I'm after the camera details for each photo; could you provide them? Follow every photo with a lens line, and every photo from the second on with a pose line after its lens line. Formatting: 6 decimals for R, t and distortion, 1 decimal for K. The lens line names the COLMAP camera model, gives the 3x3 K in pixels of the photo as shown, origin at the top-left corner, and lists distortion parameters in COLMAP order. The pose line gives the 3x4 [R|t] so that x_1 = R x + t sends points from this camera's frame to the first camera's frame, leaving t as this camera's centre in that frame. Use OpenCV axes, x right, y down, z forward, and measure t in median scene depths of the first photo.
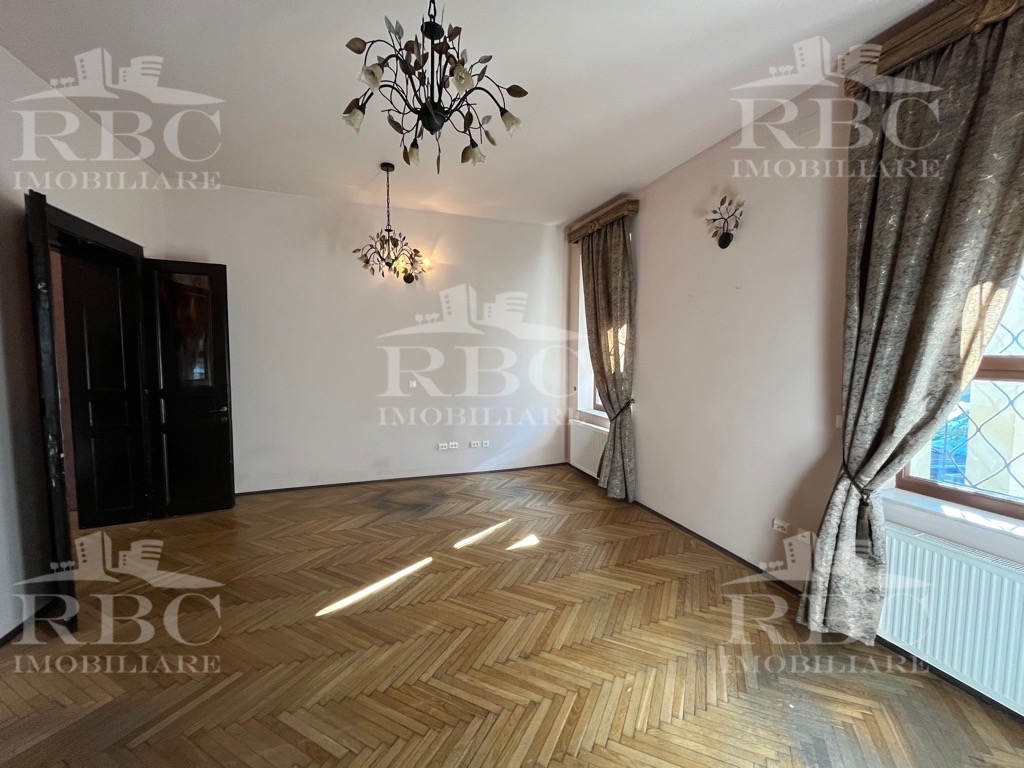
lens RADIAL K [[409.7, 0, 510.6], [0, 409.7, 383.0], [0, 0, 1]] dist [0.001151, -0.000146]
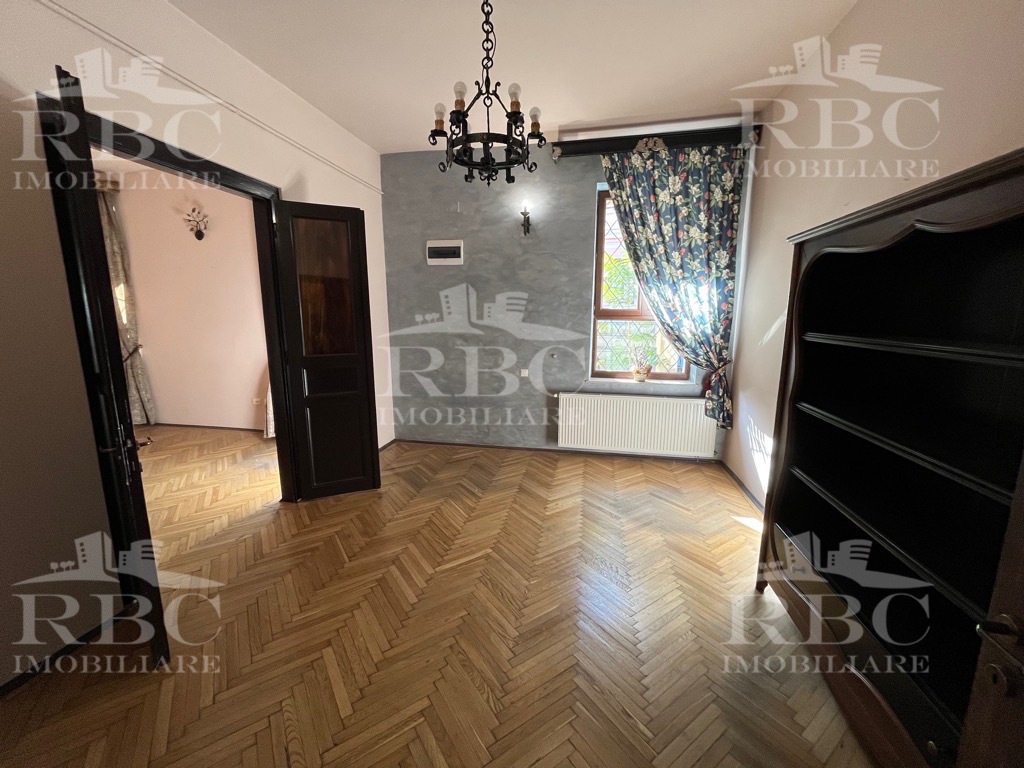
lens RADIAL K [[409.7, 0, 508.8], [0, 409.7, 380.8], [0, 0, 1]] dist [0.001151, -0.000146]
pose [[0.497851, -0.143526, 0.855304, -0.306876], [0.060654, 0.989558, 0.130750, 0.070568], [-0.865139, -0.013216, 0.501358, -0.810401]]
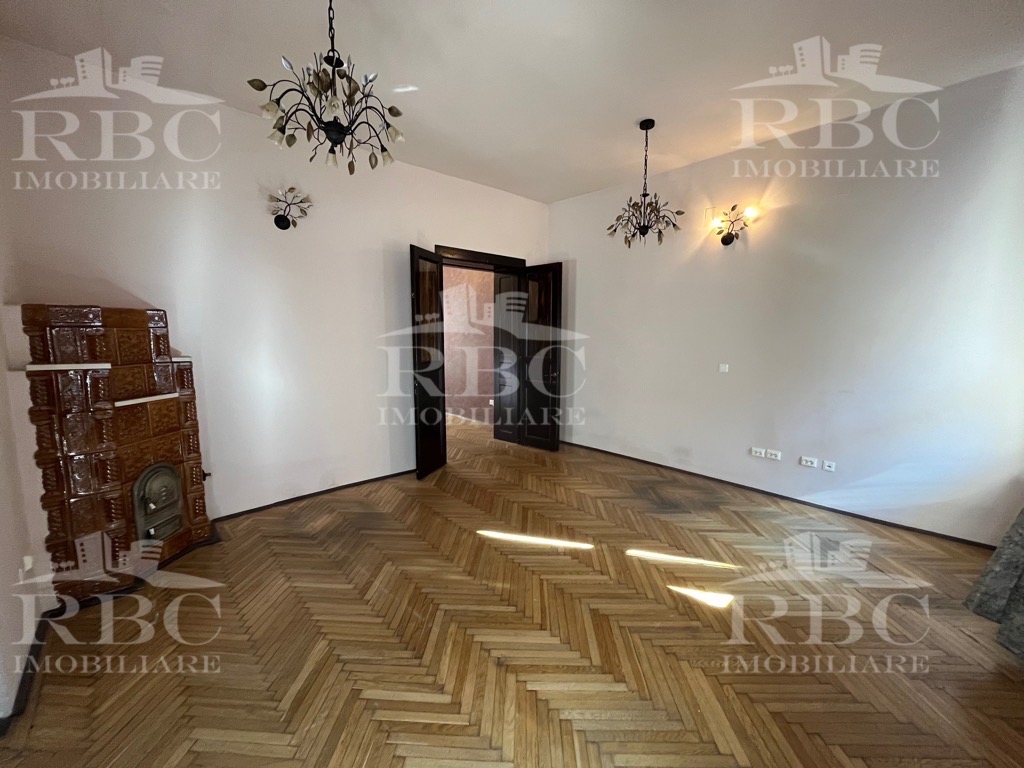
lens RADIAL K [[409.7, 0, 514.1], [0, 409.7, 379.5], [0, 0, 1]] dist [0.001151, -0.000146]
pose [[0.409443, 0.093678, -0.907513, 0.531809], [-0.067674, 0.995093, 0.072185, -0.007946], [0.909822, 0.031859, 0.413774, 0.423827]]
